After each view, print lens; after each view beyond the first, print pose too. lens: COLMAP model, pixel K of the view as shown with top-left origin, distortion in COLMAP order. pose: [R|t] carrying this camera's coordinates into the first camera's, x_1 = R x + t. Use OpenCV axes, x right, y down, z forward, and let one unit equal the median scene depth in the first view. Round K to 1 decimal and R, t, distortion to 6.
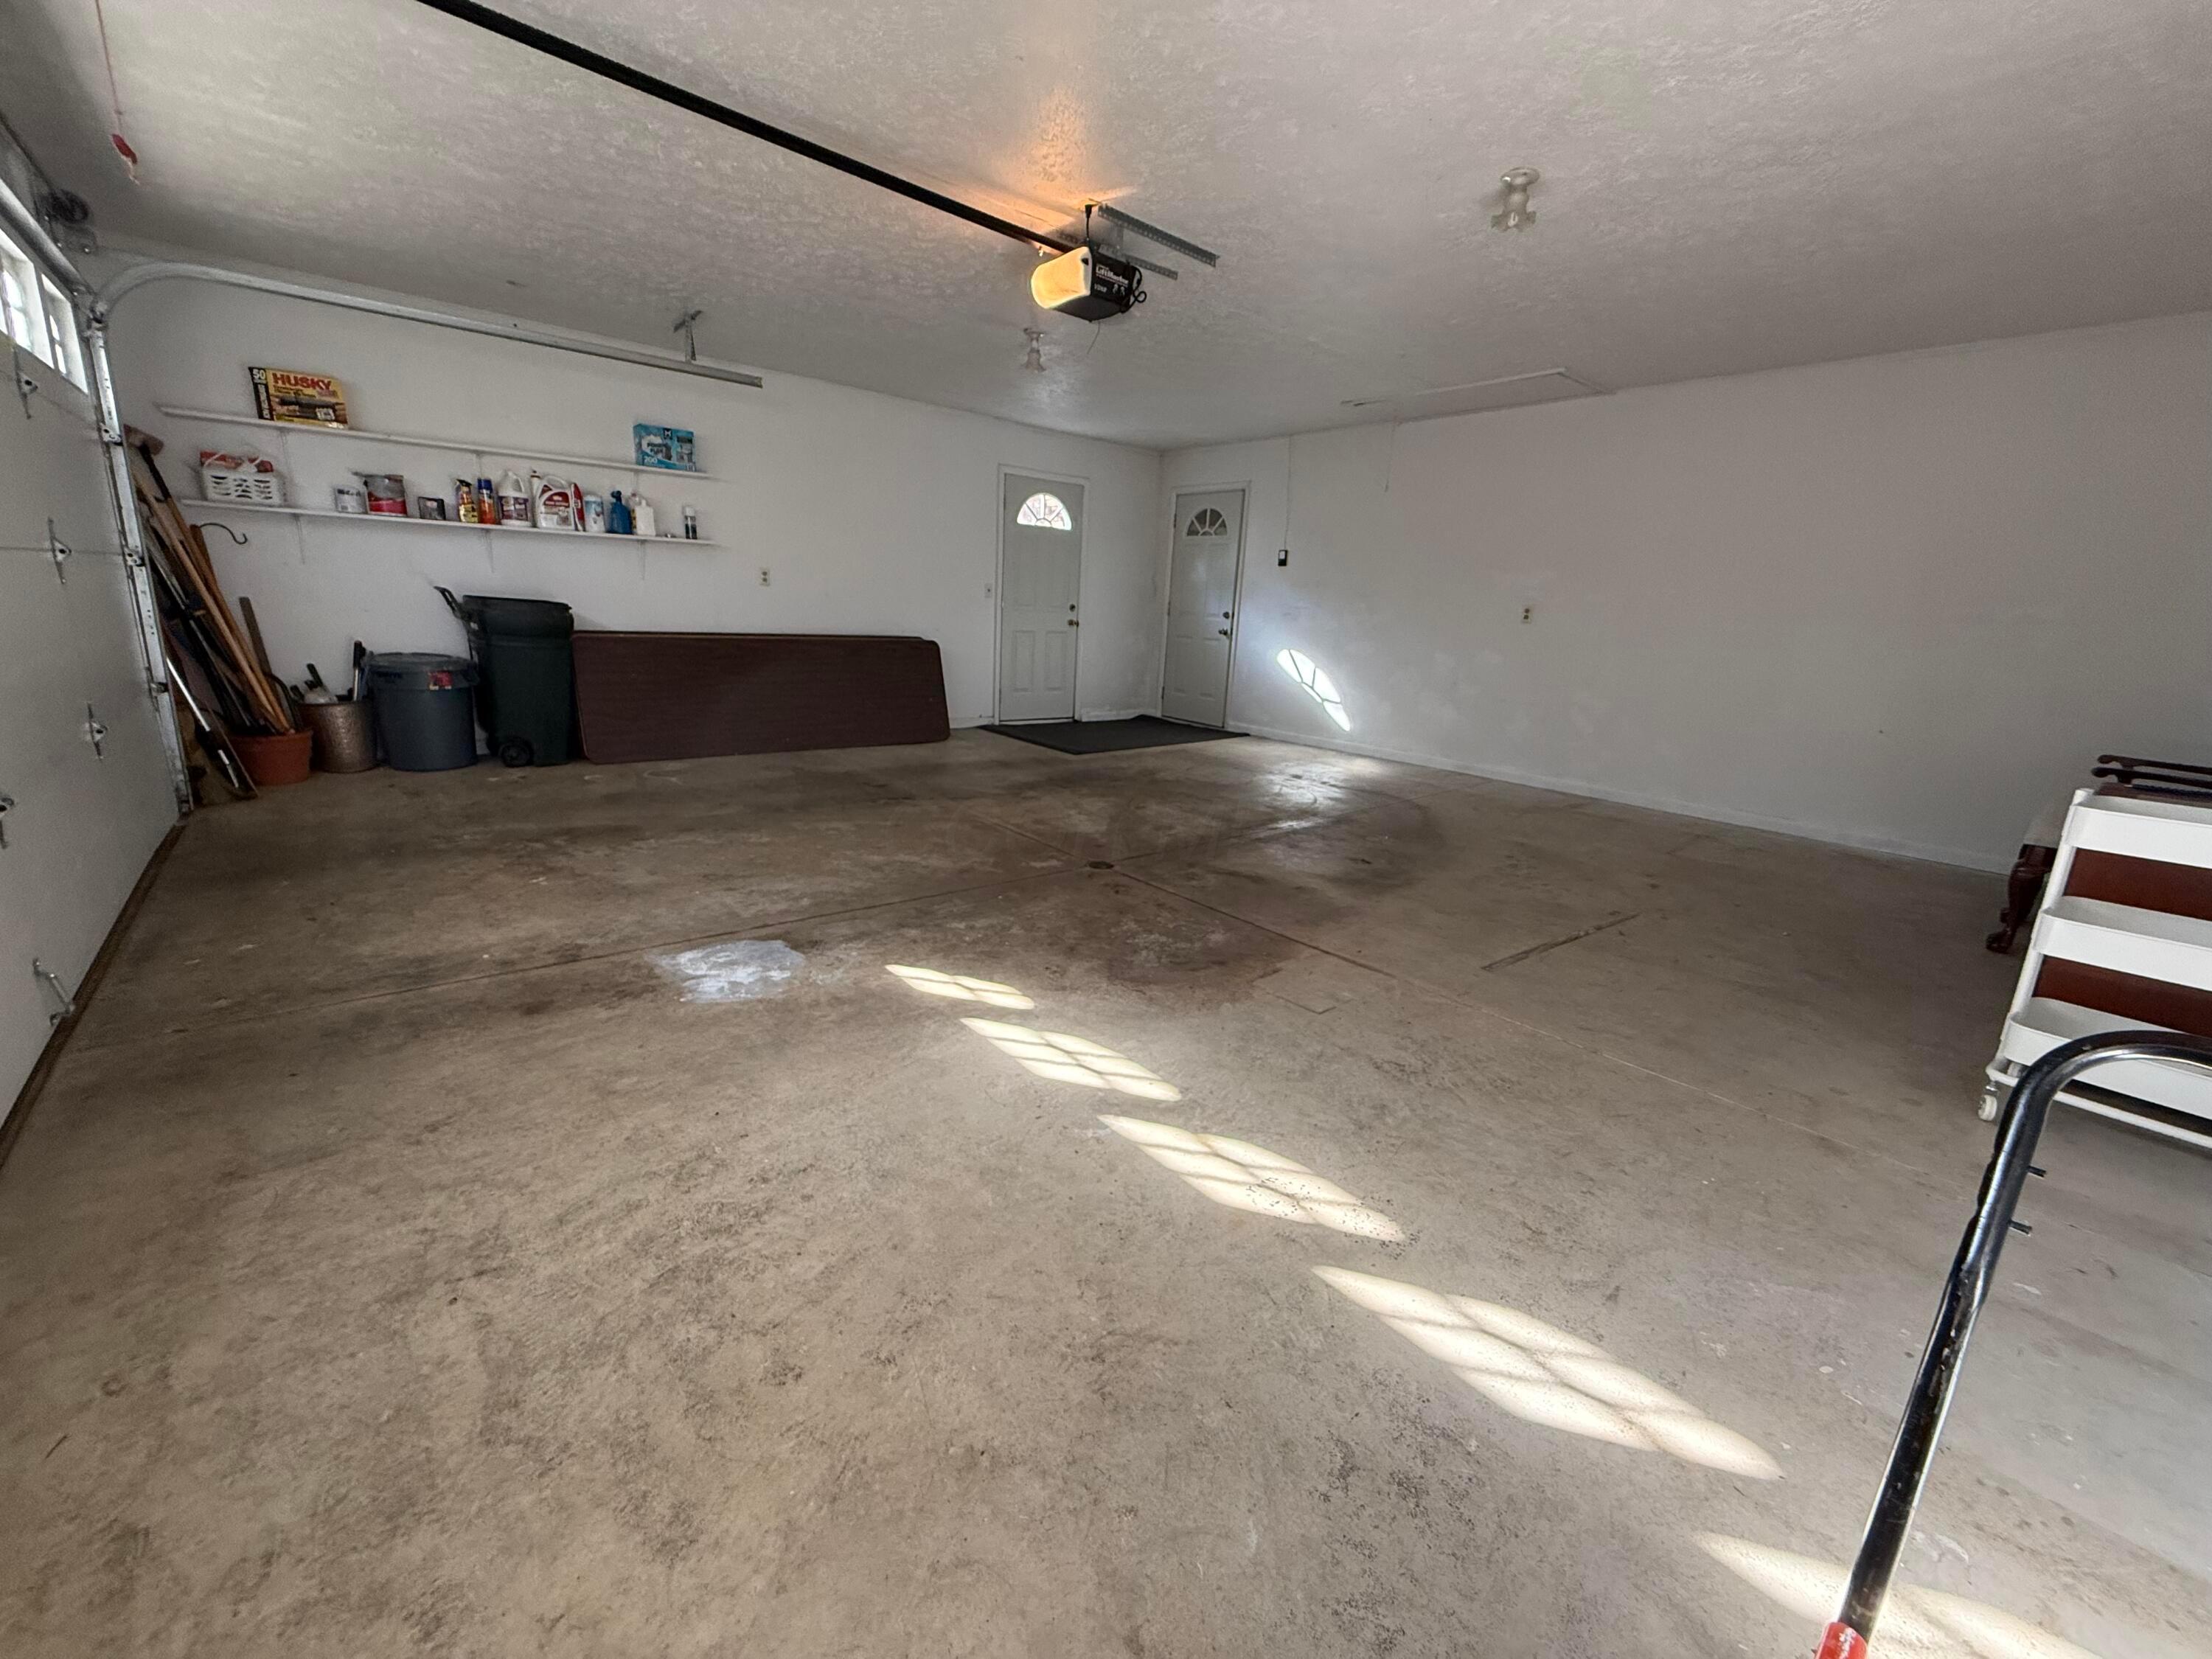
lens RADIAL K [[880.9, 0, 1096.9], [0, 880.9, 829.8], [0, 0, 1]] dist [0.000705, 0.000030]
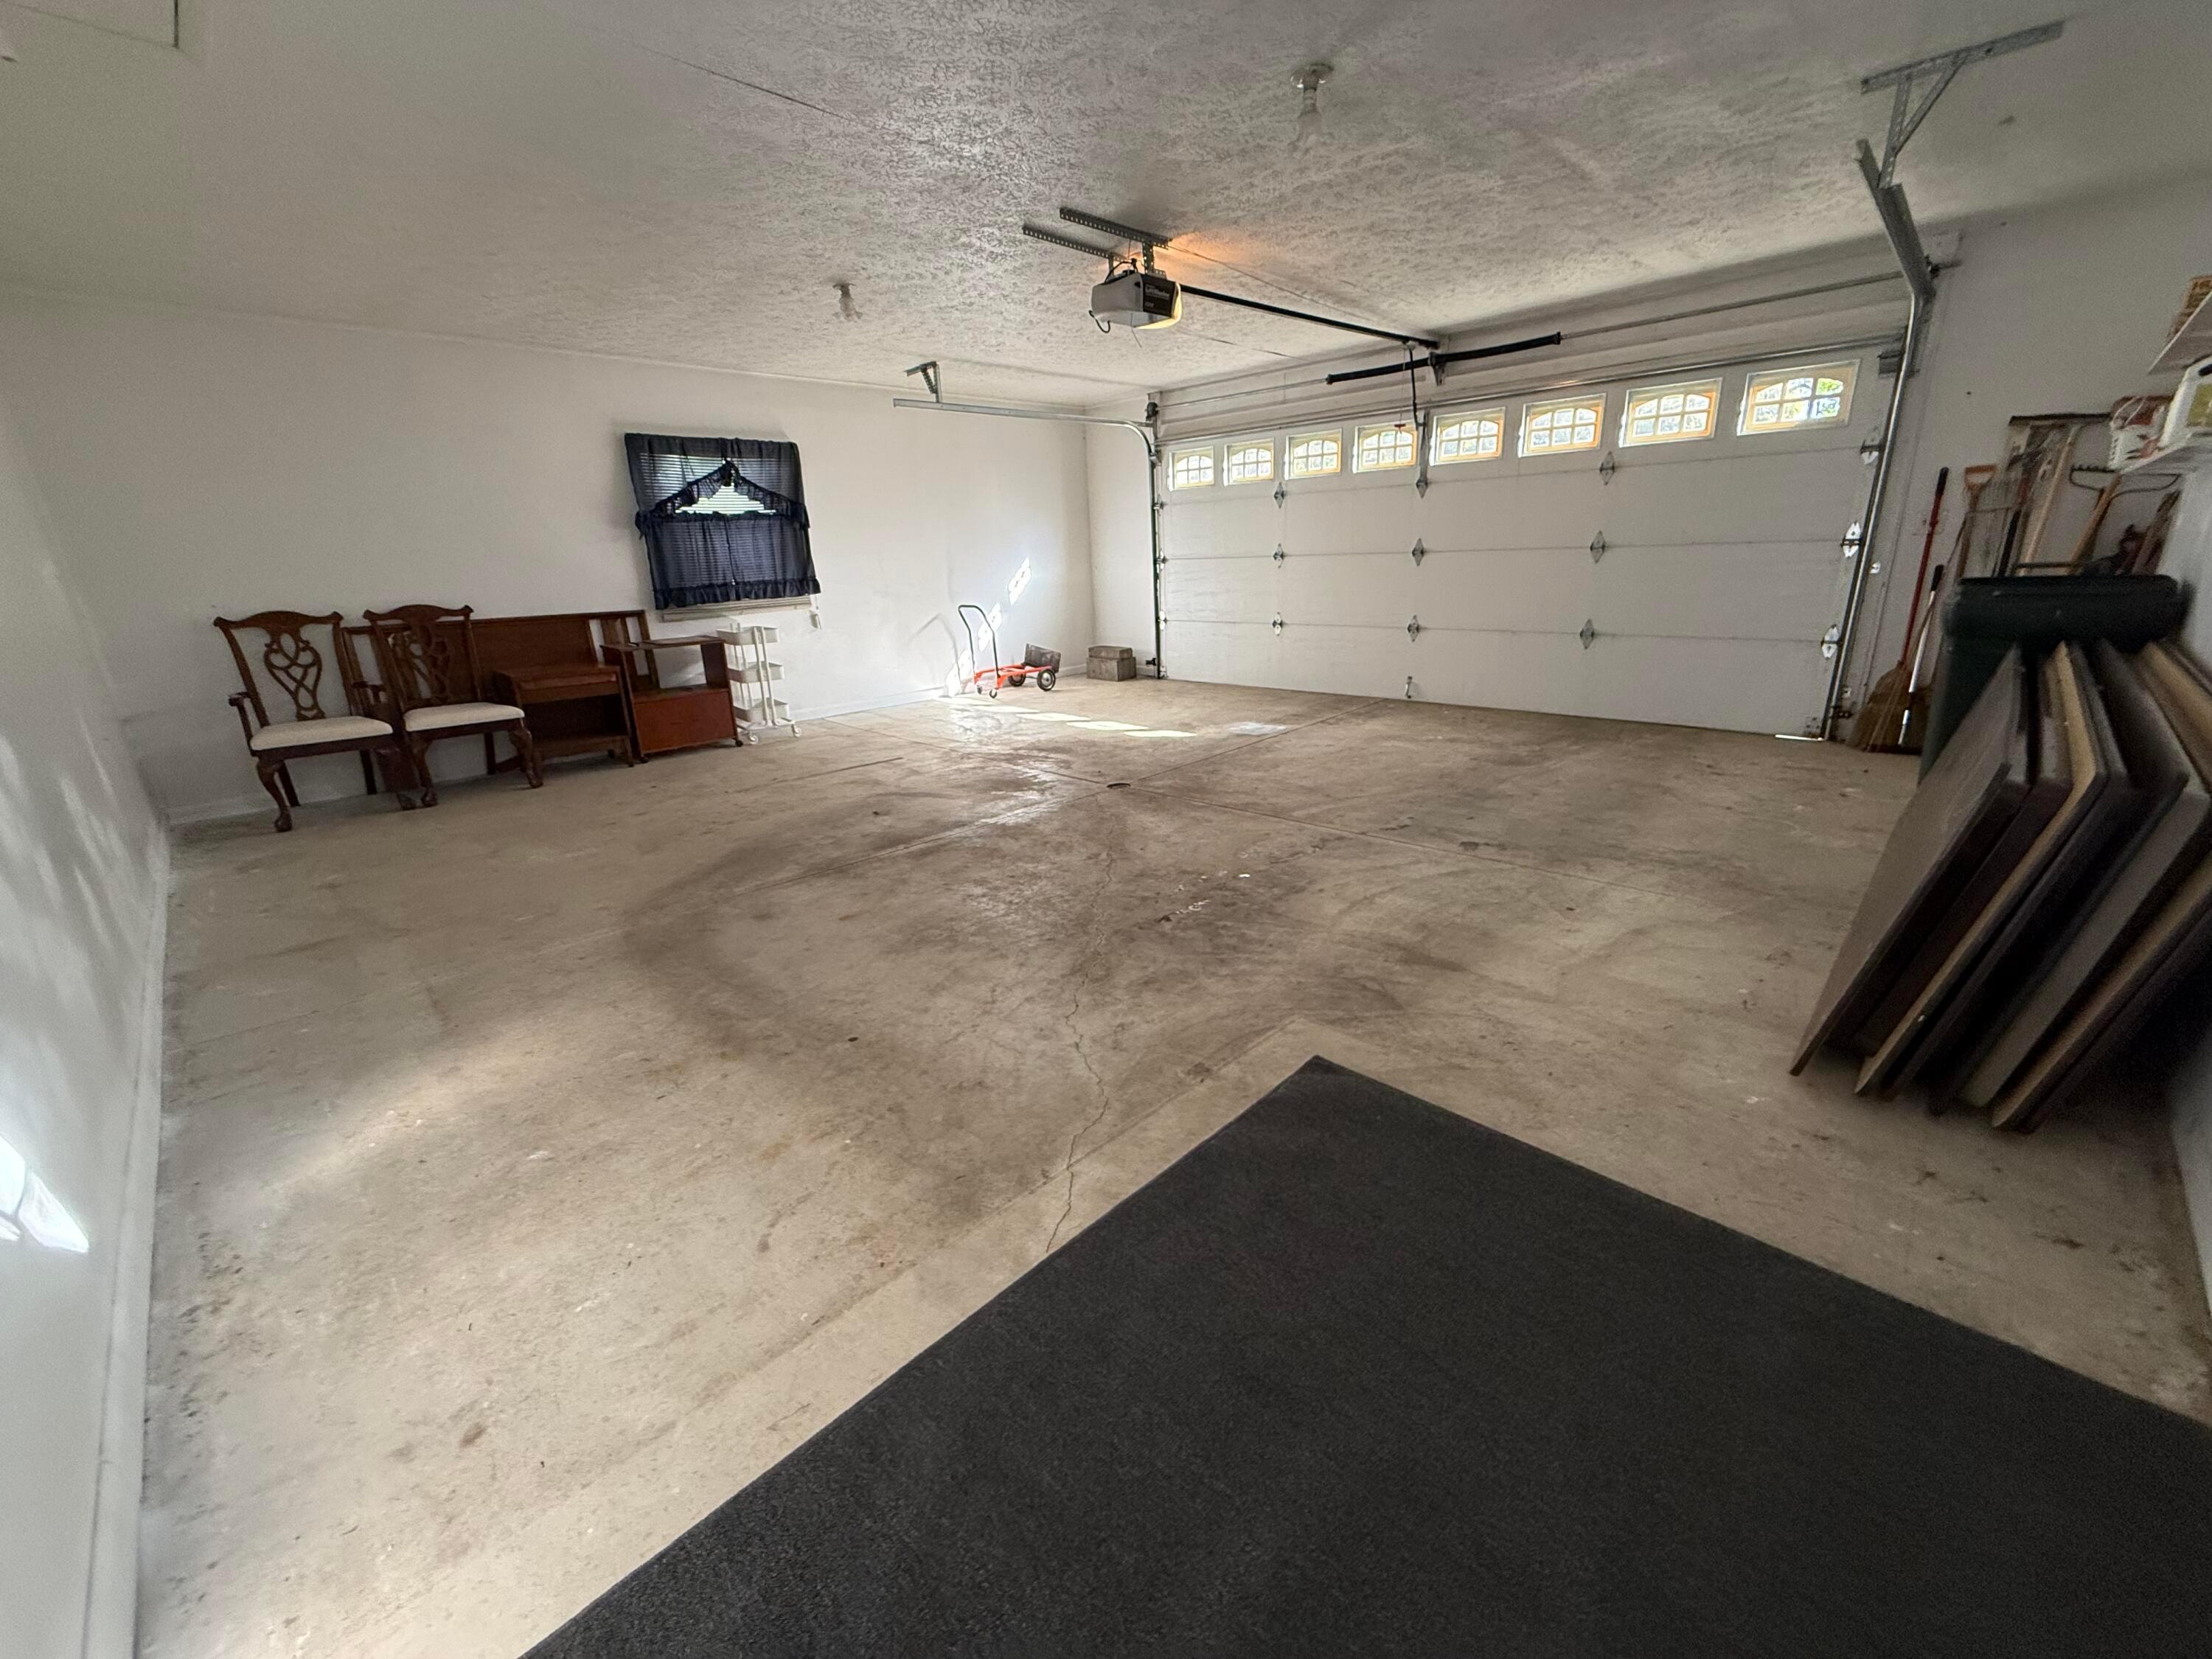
lens RADIAL K [[880.9, 0, 1096.9], [0, 880.9, 829.8], [0, 0, 1]] dist [0.000705, 0.000030]
pose [[-0.995431, 0.019378, -0.093496, 0.154529], [-0.032024, 0.854723, 0.518096, -0.560123], [0.089953, 0.518723, -0.850197, 2.144038]]
